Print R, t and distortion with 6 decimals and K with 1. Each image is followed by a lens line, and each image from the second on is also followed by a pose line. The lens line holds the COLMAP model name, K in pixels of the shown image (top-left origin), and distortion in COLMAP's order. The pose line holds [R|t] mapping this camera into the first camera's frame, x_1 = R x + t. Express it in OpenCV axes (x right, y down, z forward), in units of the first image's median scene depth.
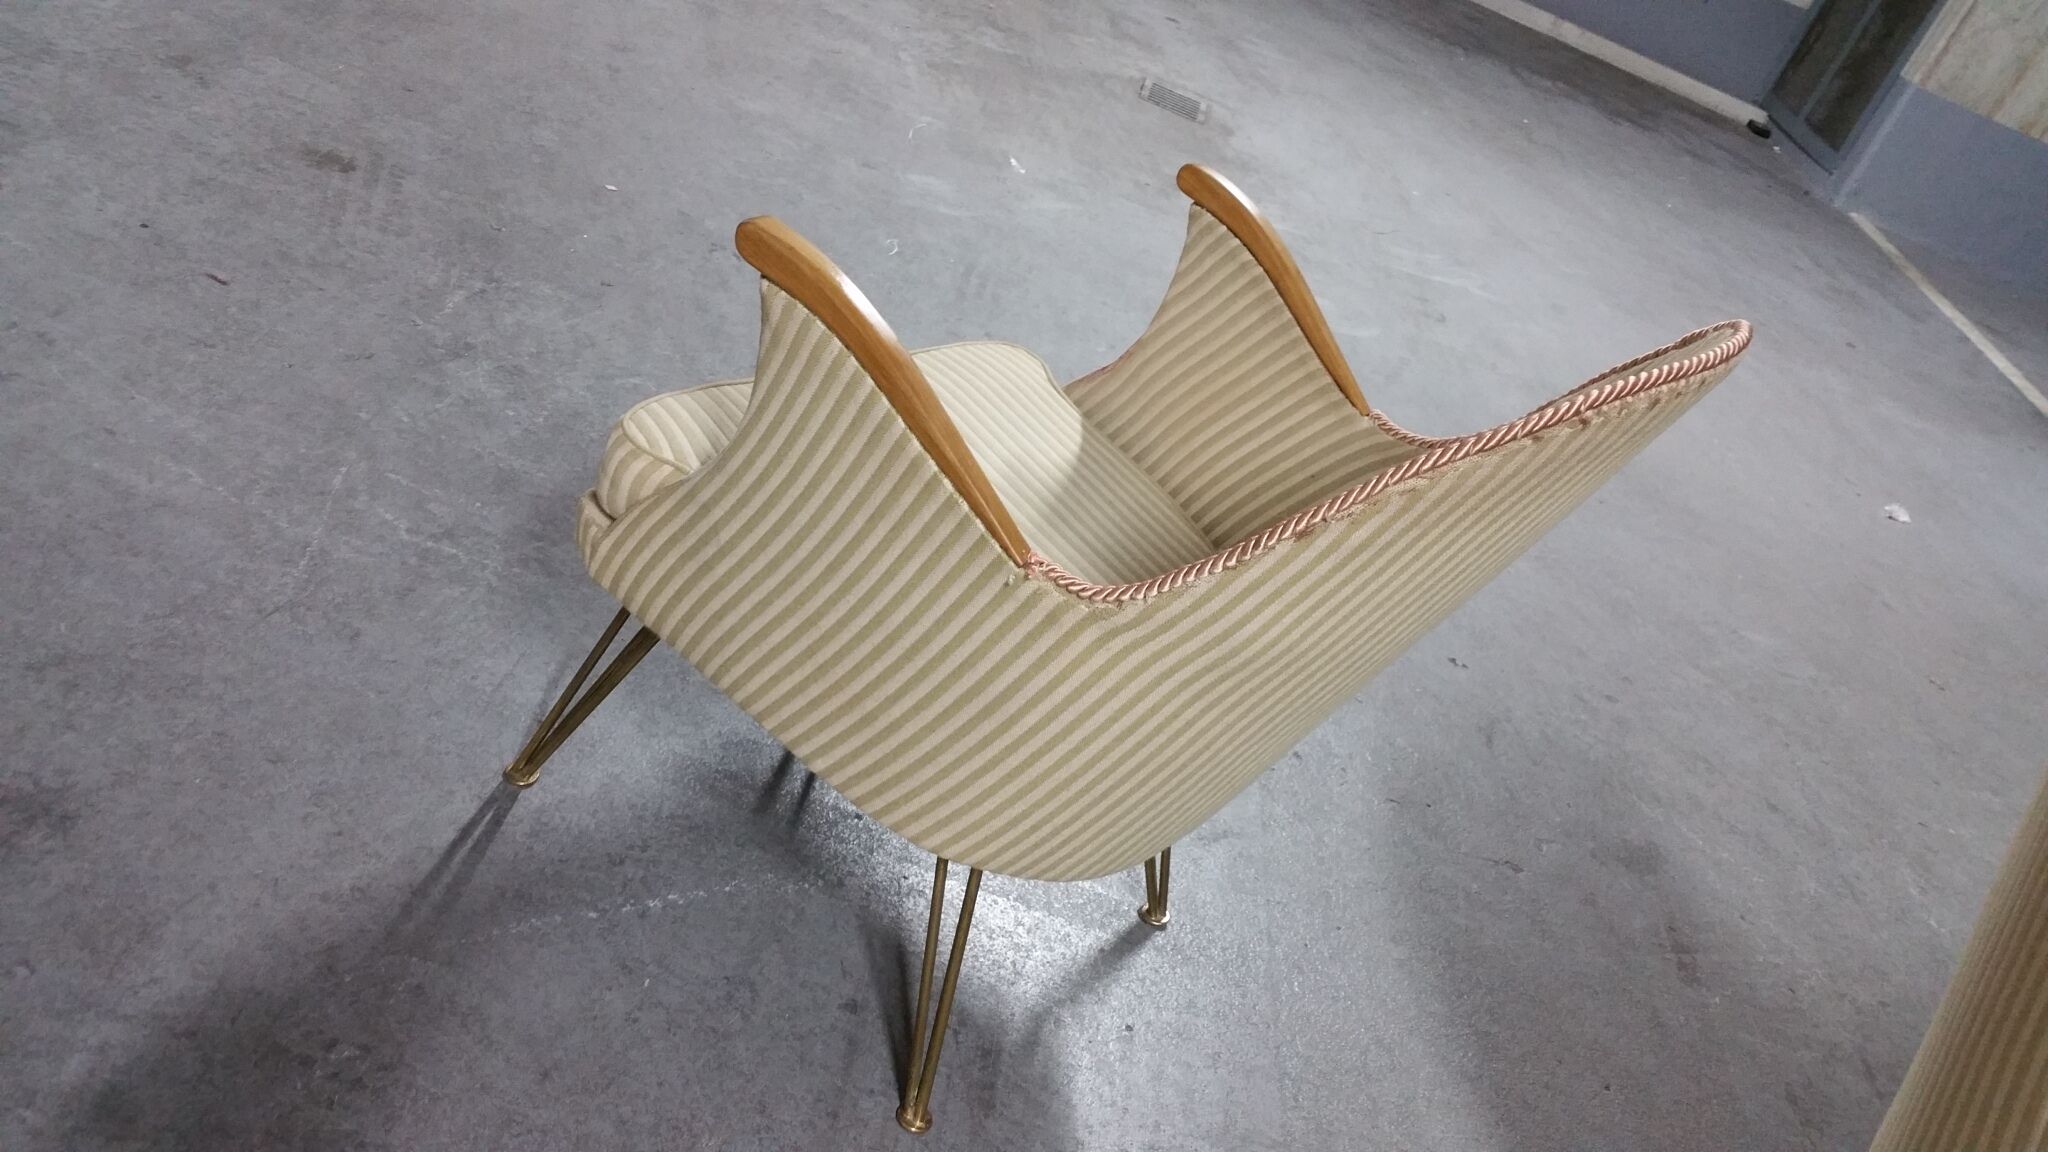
lens RADIAL K [[1677.3, 0, 1020.6], [0, 1677.3, 611.4], [0, 0, 1]] dist [0.132087, -0.286118]
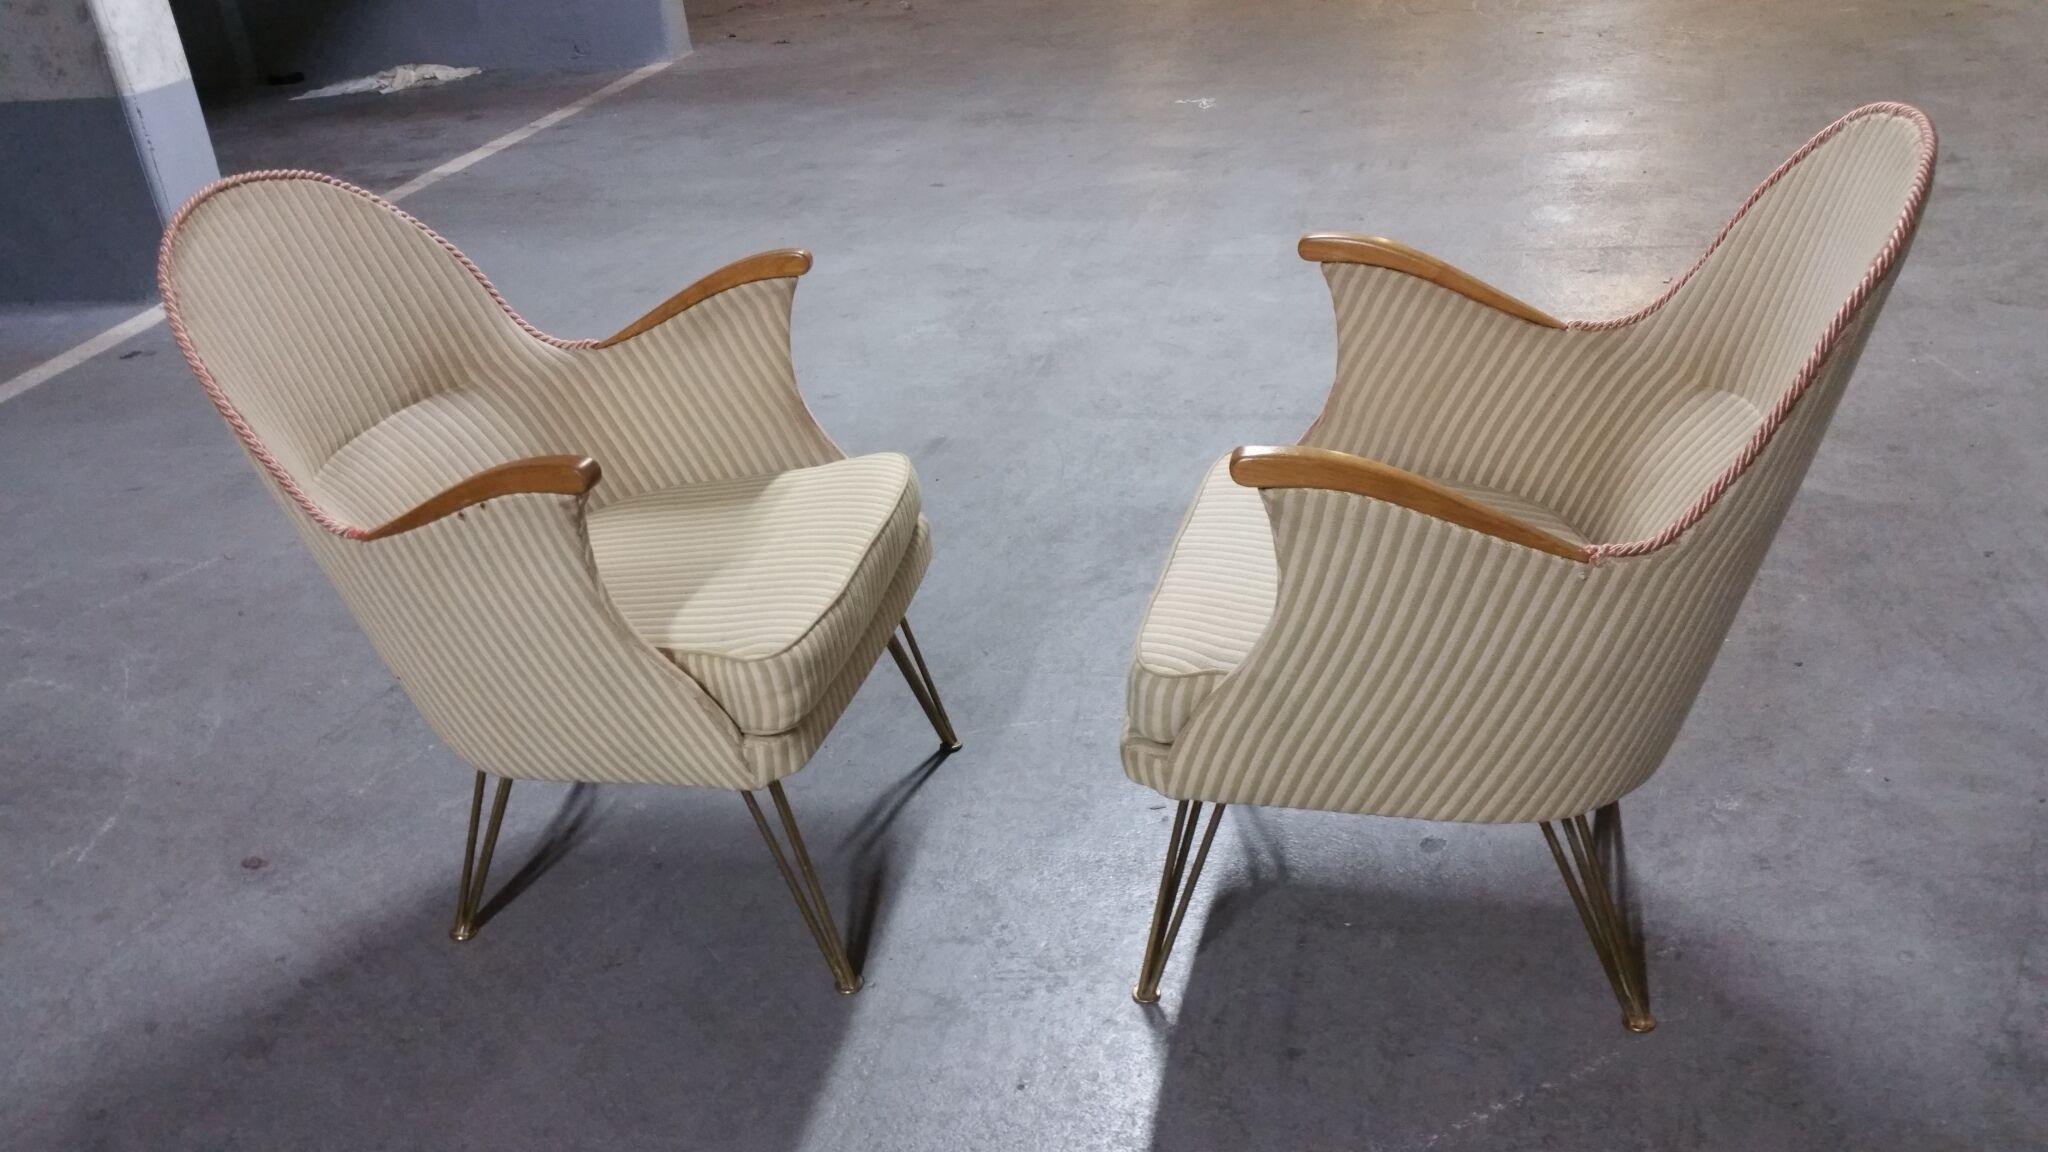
lens RADIAL K [[1677.3, 0, 1020.6], [0, 1677.3, 611.4], [0, 0, 1]] dist [0.132087, -0.286118]
pose [[0.815797, -0.561695, 0.137749, -0.462253], [0.566679, 0.823931, 0.003654, -0.205565], [-0.115548, 0.075078, 0.990460, -0.168490]]
